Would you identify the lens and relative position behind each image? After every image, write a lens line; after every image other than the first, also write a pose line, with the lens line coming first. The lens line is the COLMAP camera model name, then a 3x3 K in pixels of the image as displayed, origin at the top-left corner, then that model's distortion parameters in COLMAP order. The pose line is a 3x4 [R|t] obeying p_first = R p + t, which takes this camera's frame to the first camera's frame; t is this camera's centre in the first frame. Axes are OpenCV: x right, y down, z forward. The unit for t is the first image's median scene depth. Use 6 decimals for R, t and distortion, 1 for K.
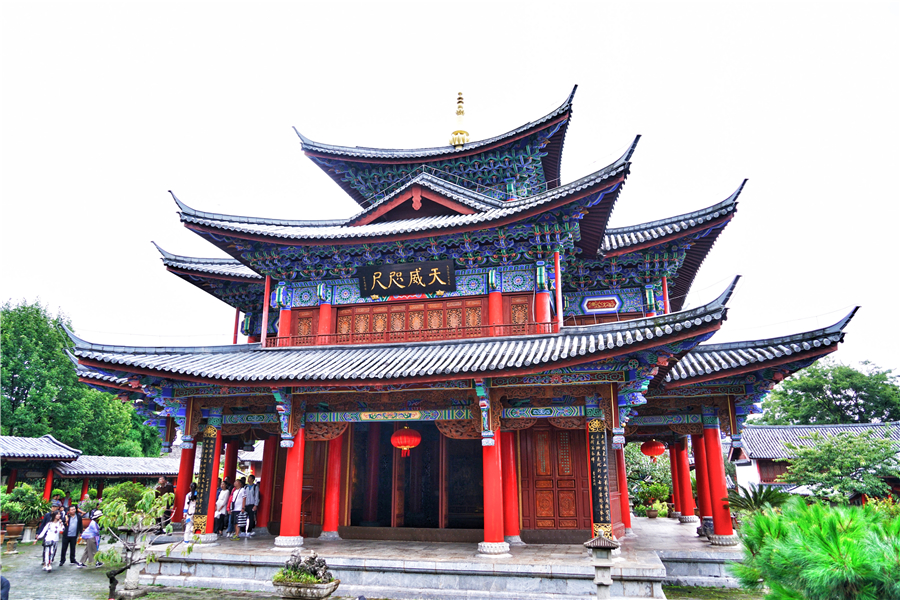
lens RADIAL K [[607.6, 0, 450.0], [0, 607.6, 300.0], [0, 0, 1]] dist [-0.005703, -0.000605]
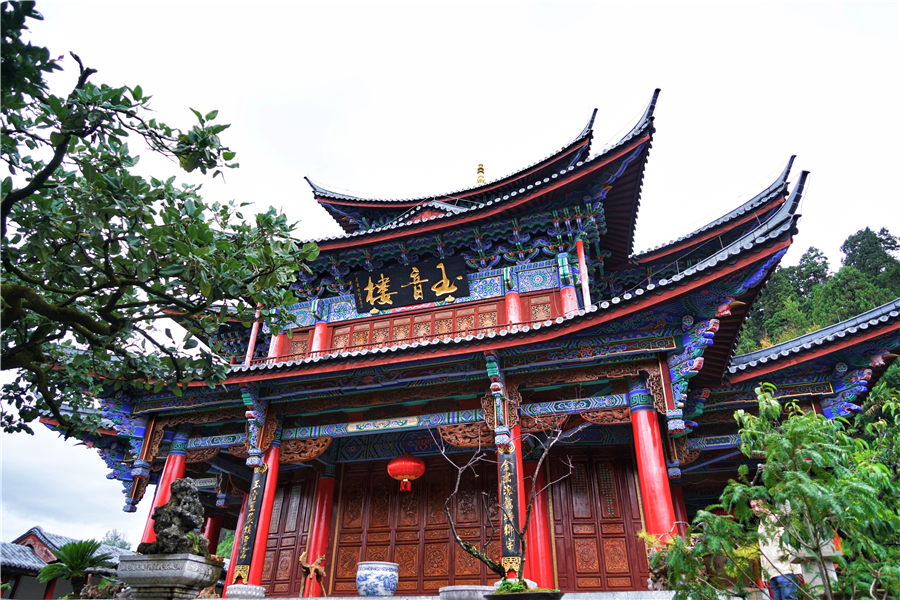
lens RADIAL K [[596.7, 0, 450.0], [0, 596.7, 300.0], [0, 0, 1]] dist [0.003355, -0.000023]
pose [[0.997254, -0.029266, -0.068030, 0.045520], [0.009773, 0.962577, -0.270834, 0.230883], [0.073410, 0.269425, 0.960219, 0.190543]]
